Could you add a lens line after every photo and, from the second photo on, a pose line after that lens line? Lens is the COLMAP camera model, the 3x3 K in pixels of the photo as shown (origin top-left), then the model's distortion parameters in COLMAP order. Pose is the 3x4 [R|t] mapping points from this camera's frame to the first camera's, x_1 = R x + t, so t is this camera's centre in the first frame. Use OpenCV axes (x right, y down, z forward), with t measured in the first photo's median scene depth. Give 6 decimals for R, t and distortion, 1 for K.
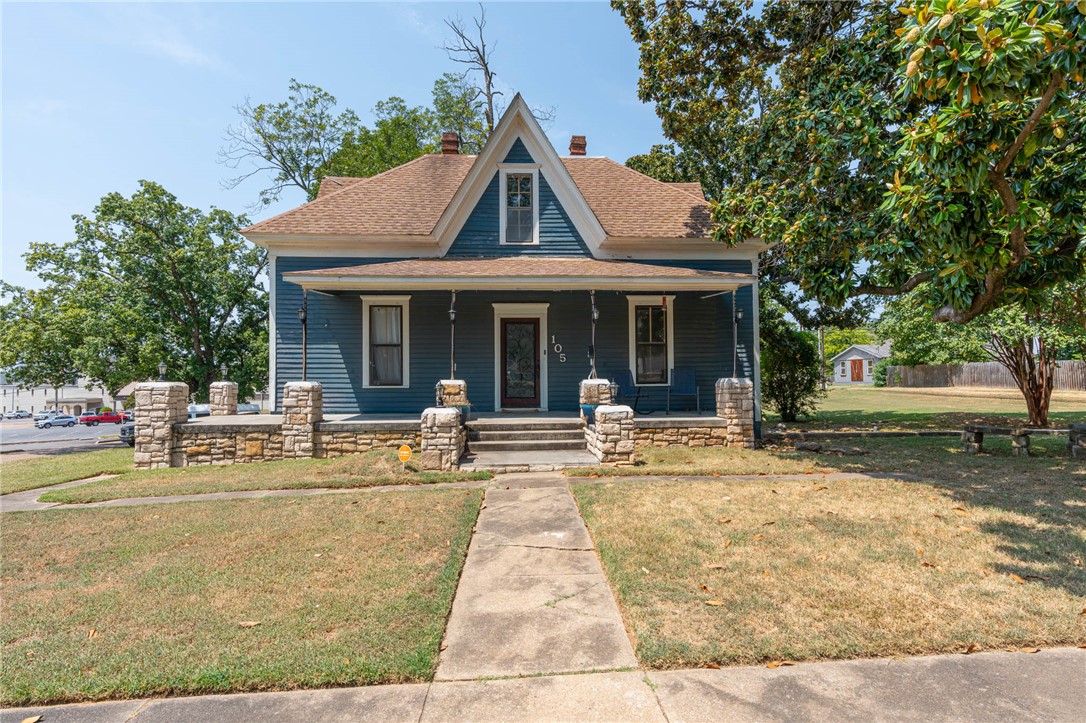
lens RADIAL K [[568.8, 0, 543.0], [0, 568.8, 361.5], [0, 0, 1]] dist [-0.004482, -0.000867]
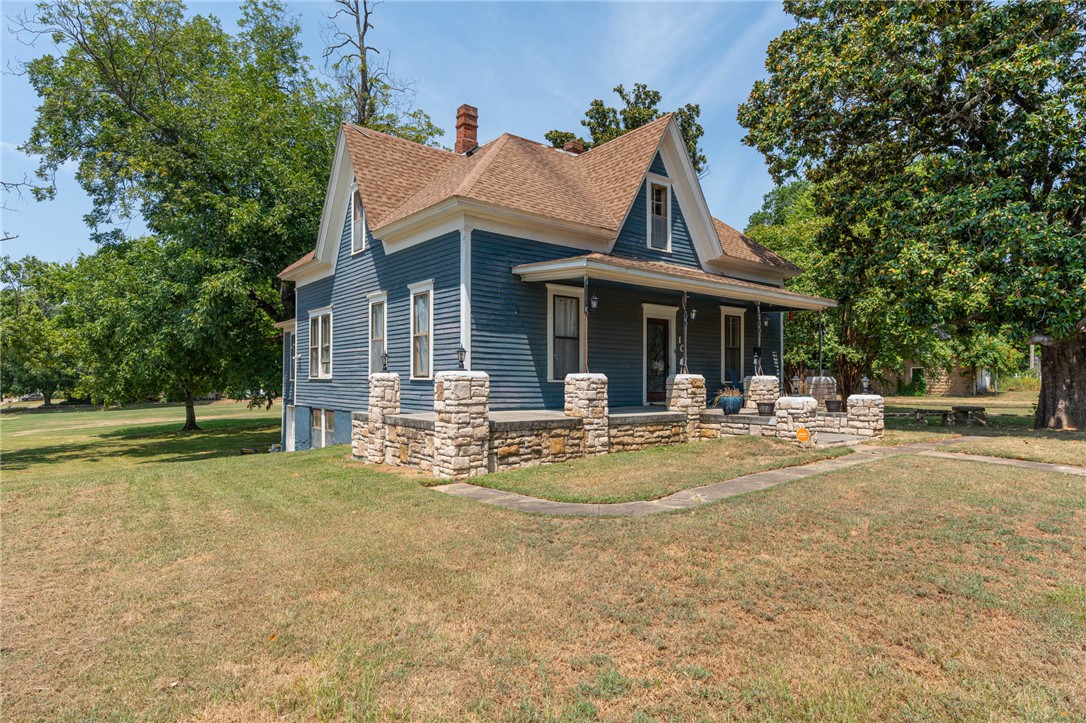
lens RADIAL K [[621.5, 0, 543.0], [0, 621.5, 361.5], [0, 0, 1]] dist [-0.001183, -0.000819]
pose [[0.817064, 0.028718, 0.575831, -1.087456], [-0.026433, 0.999574, -0.012343, 0.030380], [-0.575941, -0.005136, 0.817475, 0.196507]]
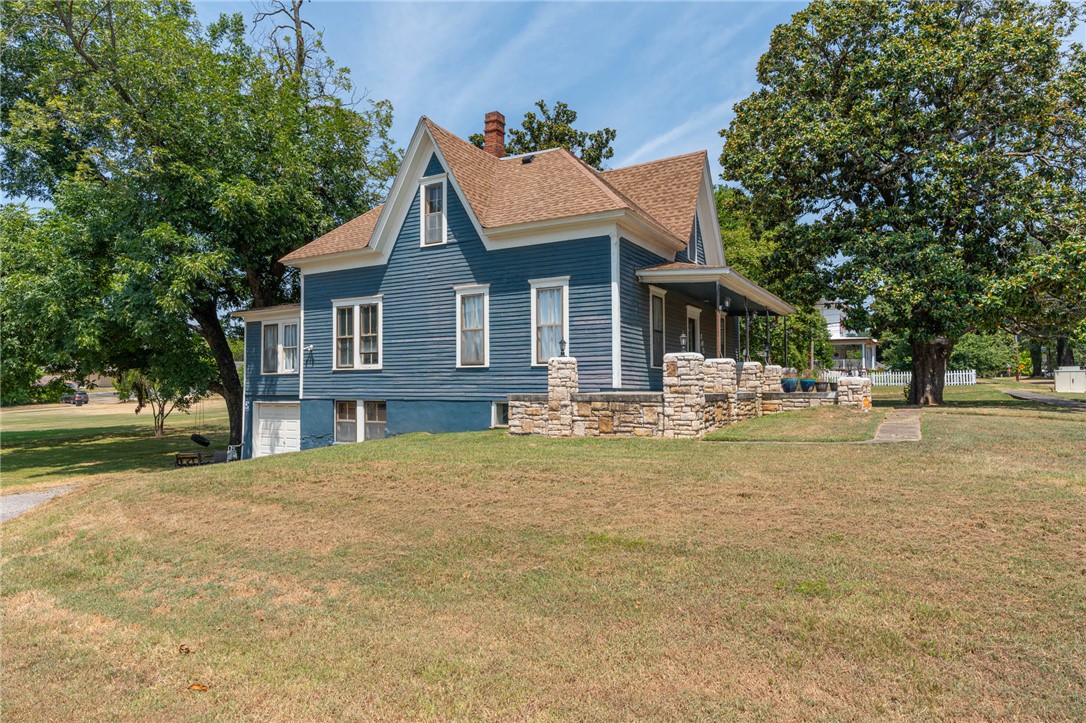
lens RADIAL K [[652.0, 0, 543.0], [0, 652.0, 361.5], [0, 0, 1]] dist [-0.007054, -0.000247]
pose [[0.551538, 0.039987, 0.833191, -1.780556], [-0.023915, 0.999198, -0.032124, 0.094737], [-0.833807, -0.002208, 0.552052, 0.560529]]
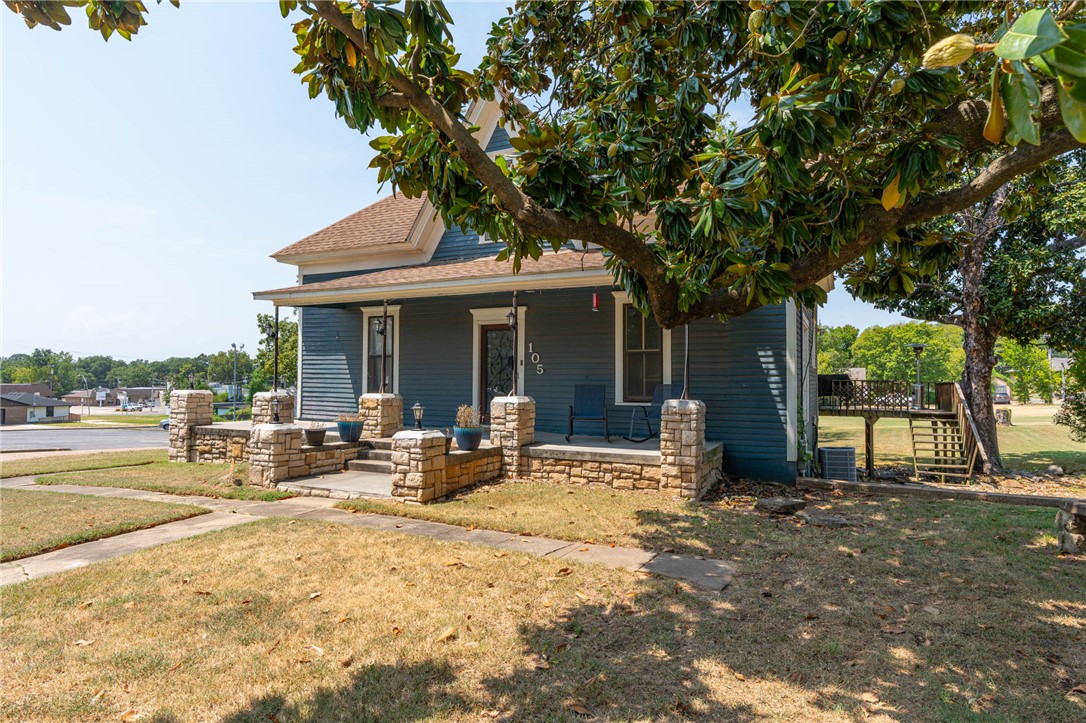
lens RADIAL K [[621.5, 0, 543.0], [0, 621.5, 361.5], [0, 0, 1]] dist [-0.001183, -0.000819]
pose [[0.869442, -0.001785, -0.494032, 0.609941], [0.000565, 0.999996, -0.002618, -0.019115], [0.494035, 0.001997, 0.869440, 0.230507]]
